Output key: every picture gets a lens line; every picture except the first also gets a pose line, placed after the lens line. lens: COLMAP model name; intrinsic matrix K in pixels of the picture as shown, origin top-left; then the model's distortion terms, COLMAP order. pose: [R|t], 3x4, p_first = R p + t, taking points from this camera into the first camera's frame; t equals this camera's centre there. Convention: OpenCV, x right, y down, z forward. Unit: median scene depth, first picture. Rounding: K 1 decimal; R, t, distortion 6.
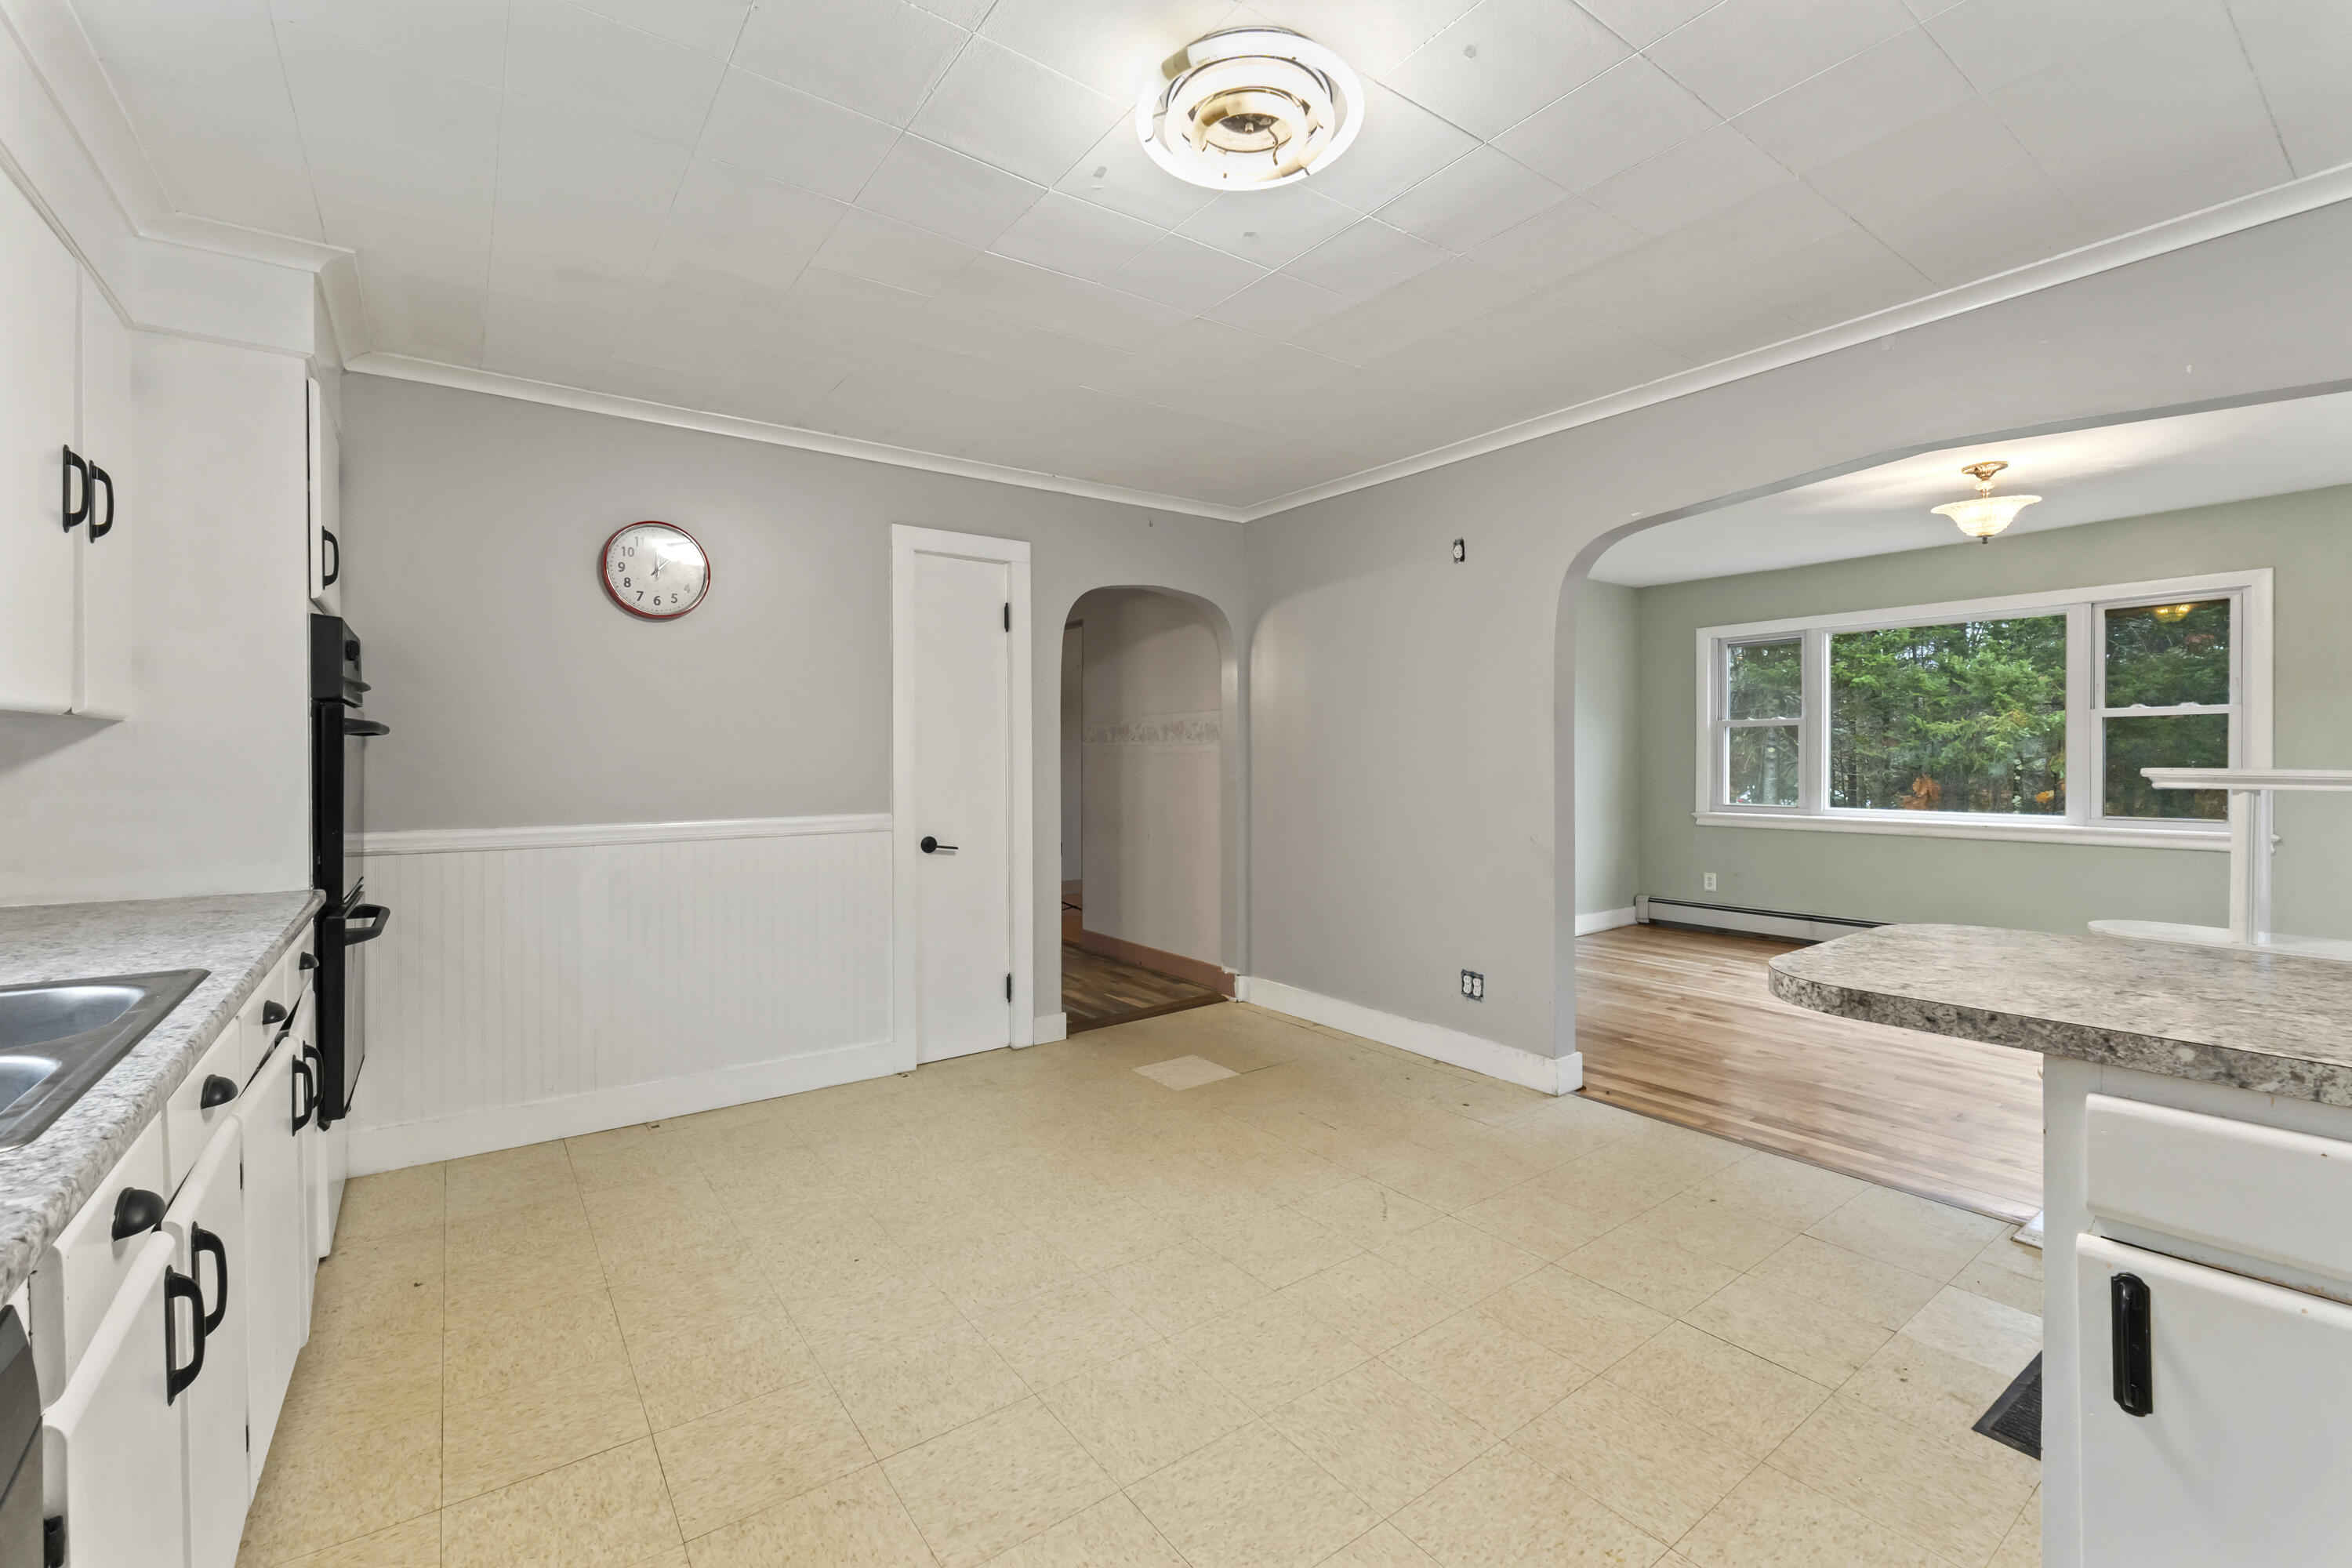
lens RADIAL K [[997.4, 0, 1182.2], [0, 997.4, 761.2], [0, 0, 1]] dist [-0.001087, -0.000122]
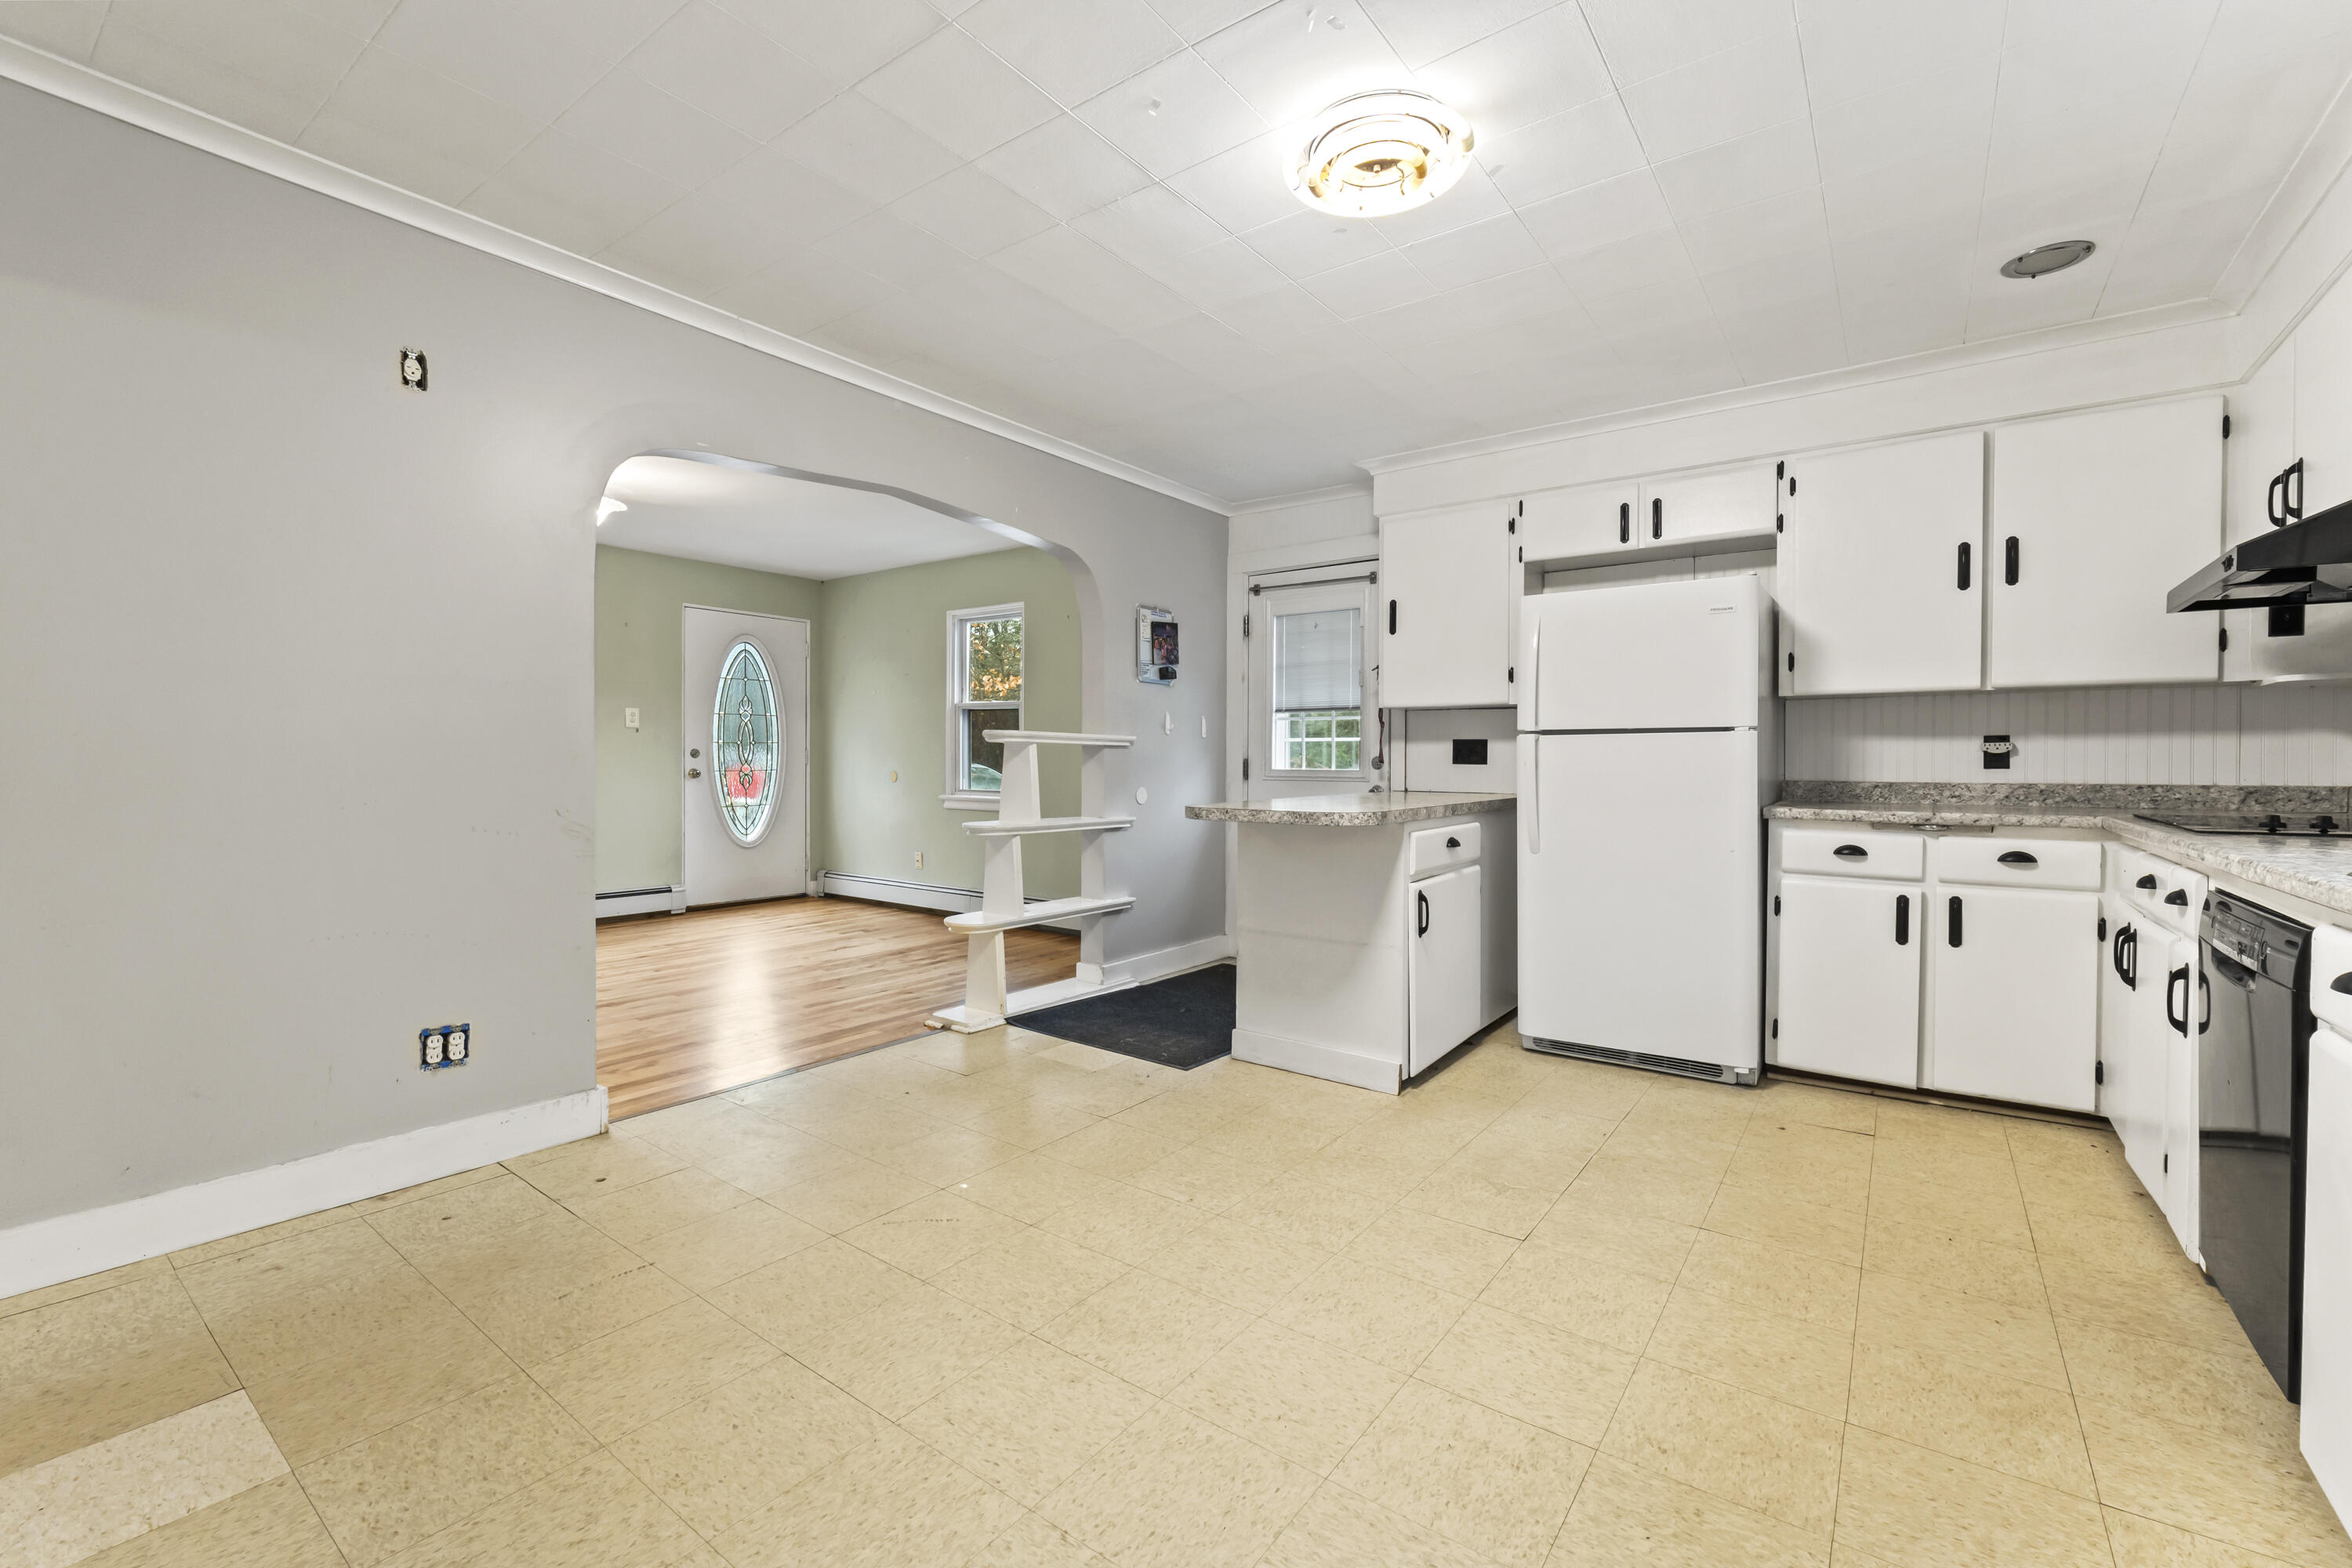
lens RADIAL K [[988.9, 0, 1178.0], [0, 988.9, 774.8], [0, 0, 1]] dist [-0.008987, 0.000065]
pose [[-0.292883, -0.009484, 0.956101, -0.629727], [0.003269, 0.999935, 0.010921, 0.054898], [-0.956143, 0.006324, -0.292833, 0.985544]]
